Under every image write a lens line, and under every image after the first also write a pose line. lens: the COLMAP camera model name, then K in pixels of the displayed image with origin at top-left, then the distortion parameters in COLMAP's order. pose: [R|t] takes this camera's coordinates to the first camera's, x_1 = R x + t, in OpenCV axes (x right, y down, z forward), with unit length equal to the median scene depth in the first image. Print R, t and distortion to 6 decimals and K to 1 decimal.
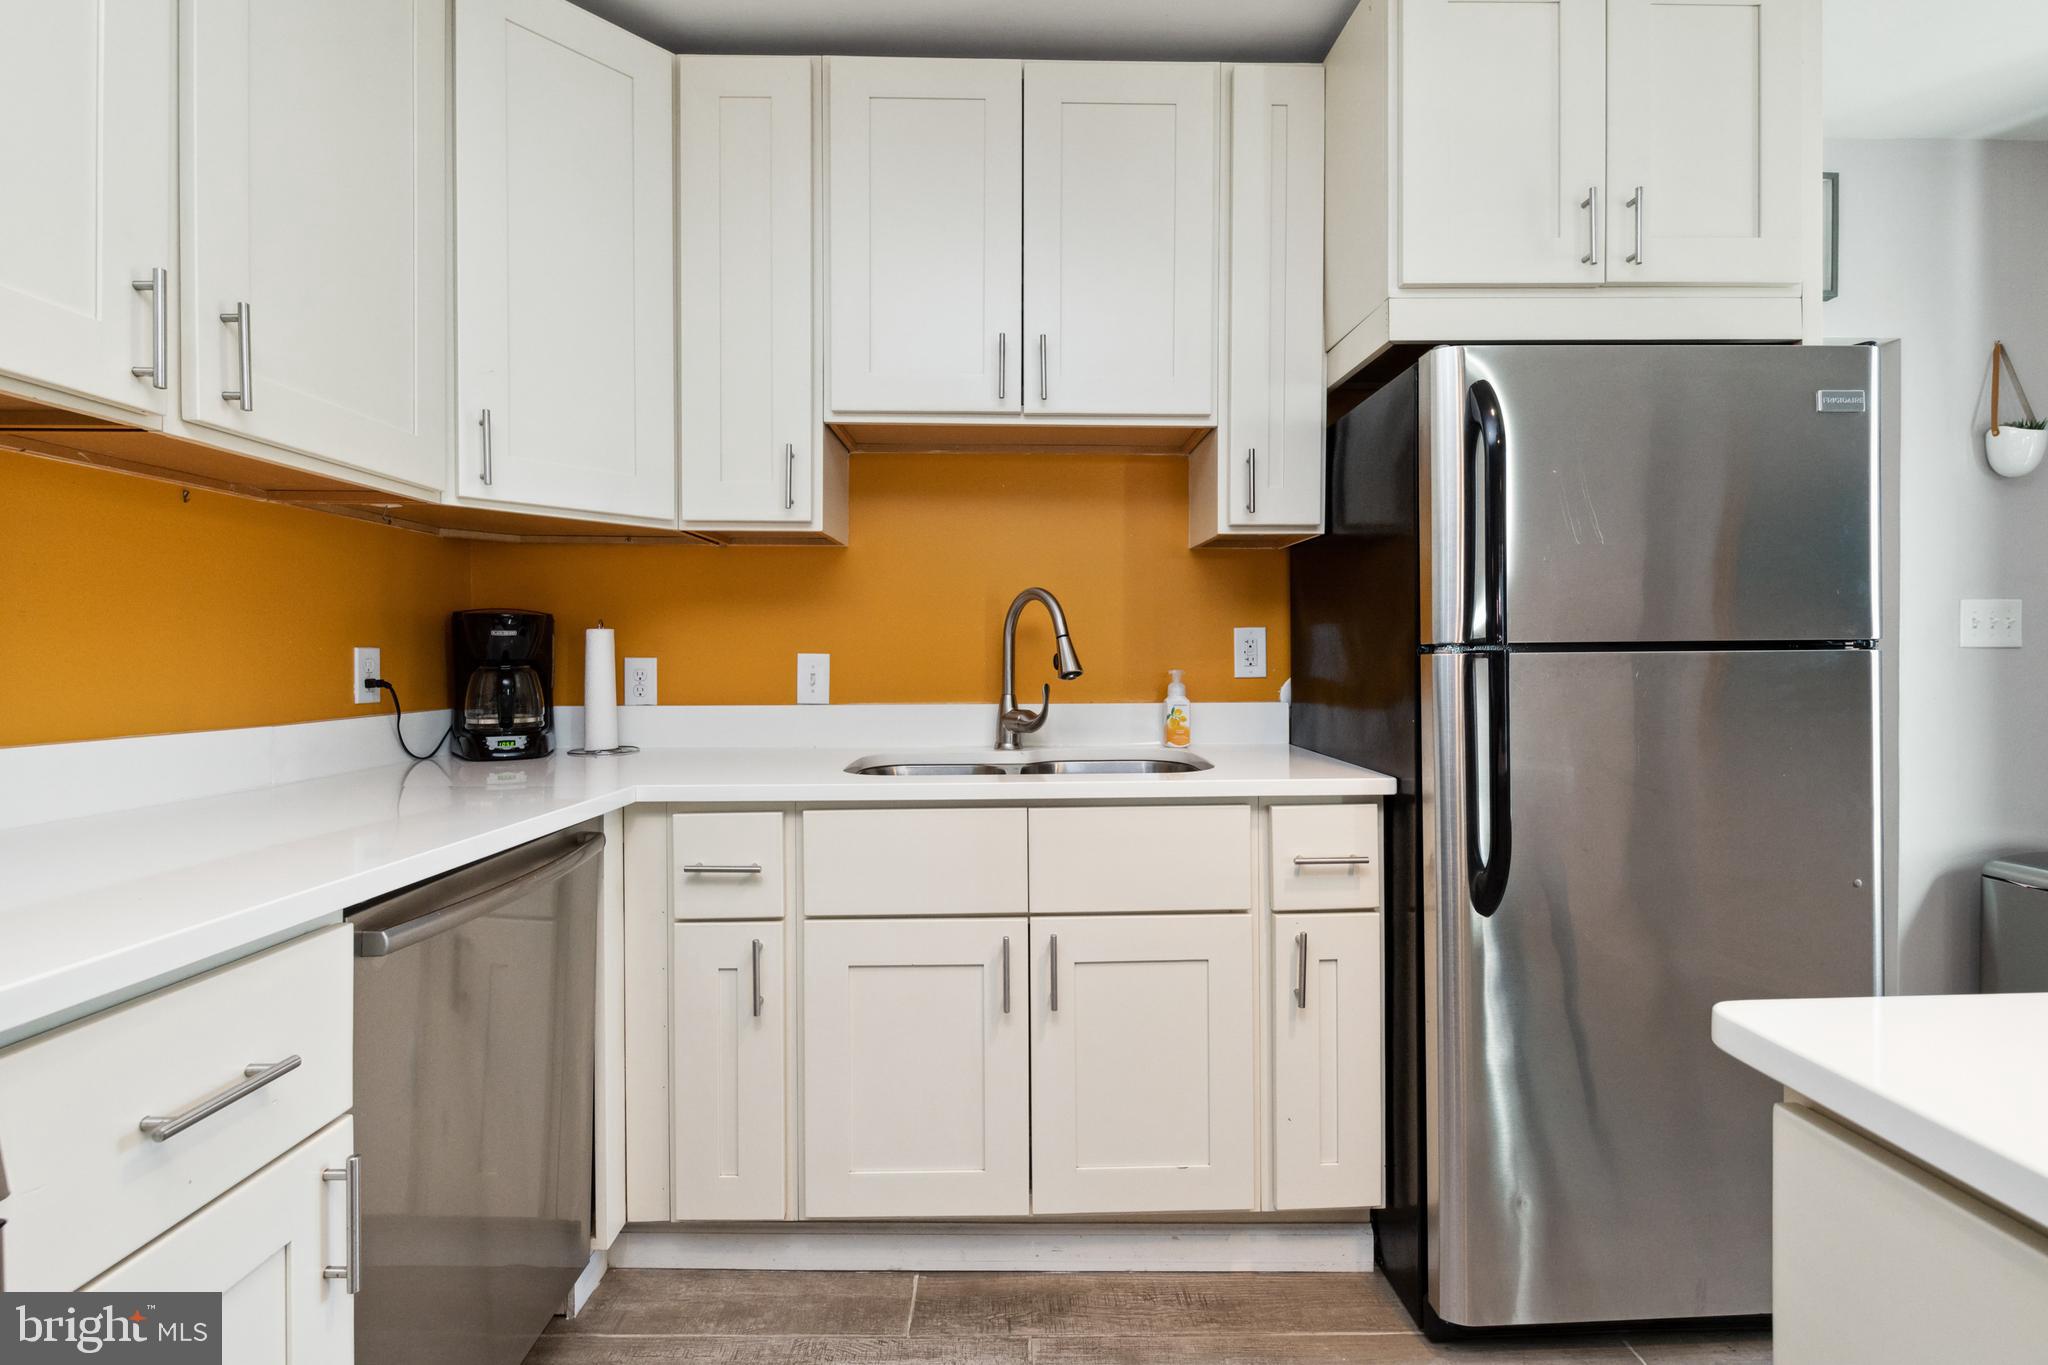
lens RADIAL K [[915.2, 0, 1040.5], [0, 915.2, 672.9], [0, 0, 1]] dist [0.004083, -0.000862]
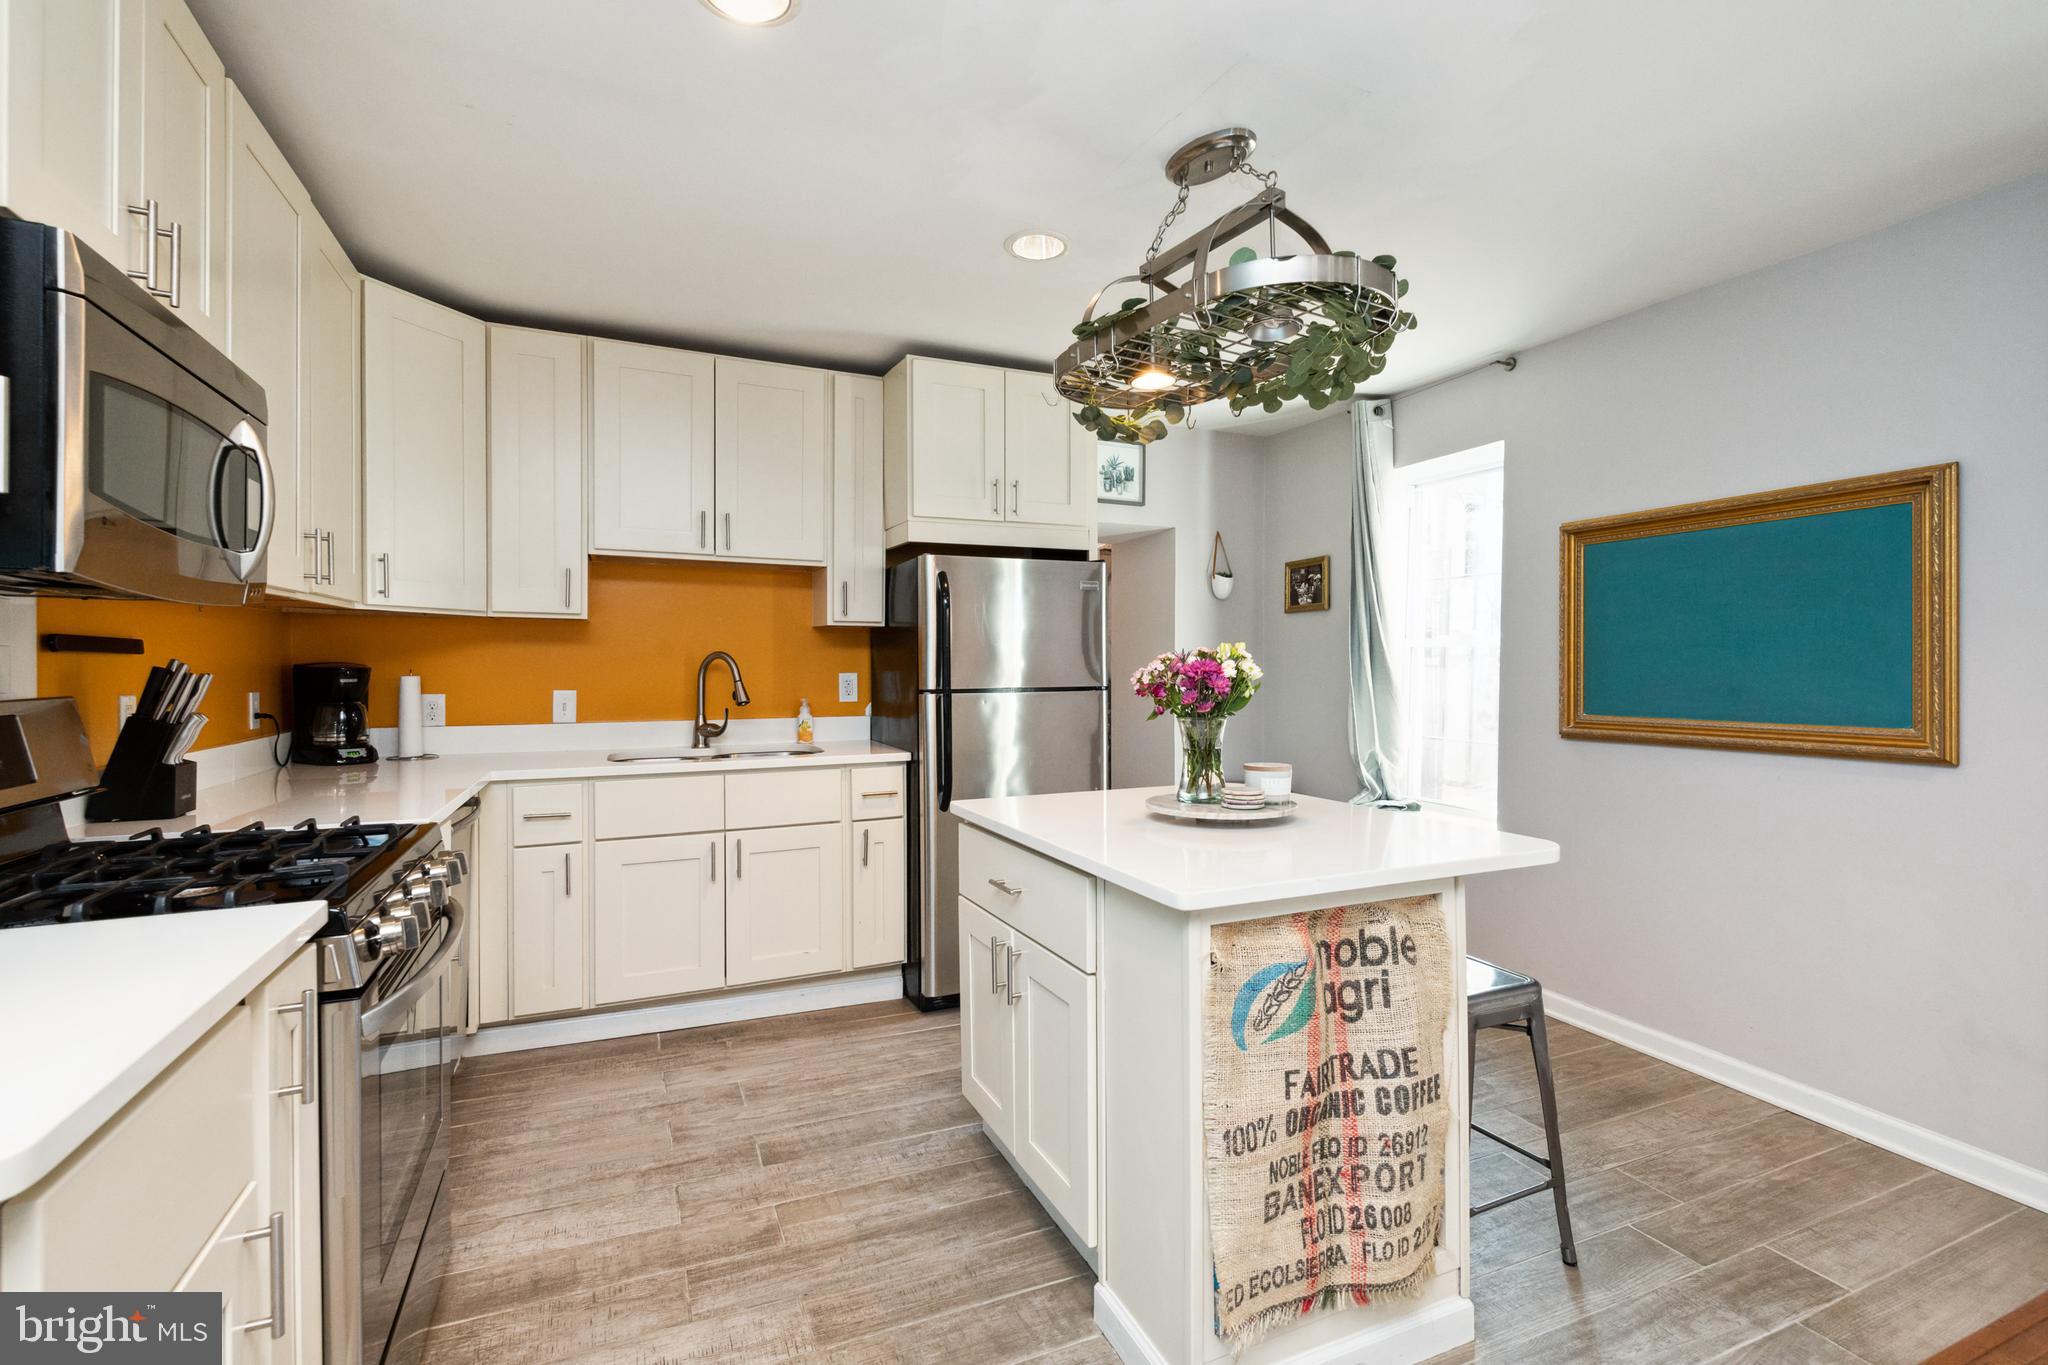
lens RADIAL K [[915.2, 0, 1038.7], [0, 915.2, 665.2], [0, 0, 1]] dist [0.004083, -0.000862]
pose [[0.925770, 0.001096, 0.378085, -0.108030], [0.005680, 0.999843, -0.016807, -0.038331], [-0.378044, 0.017707, 0.925618, -0.860066]]
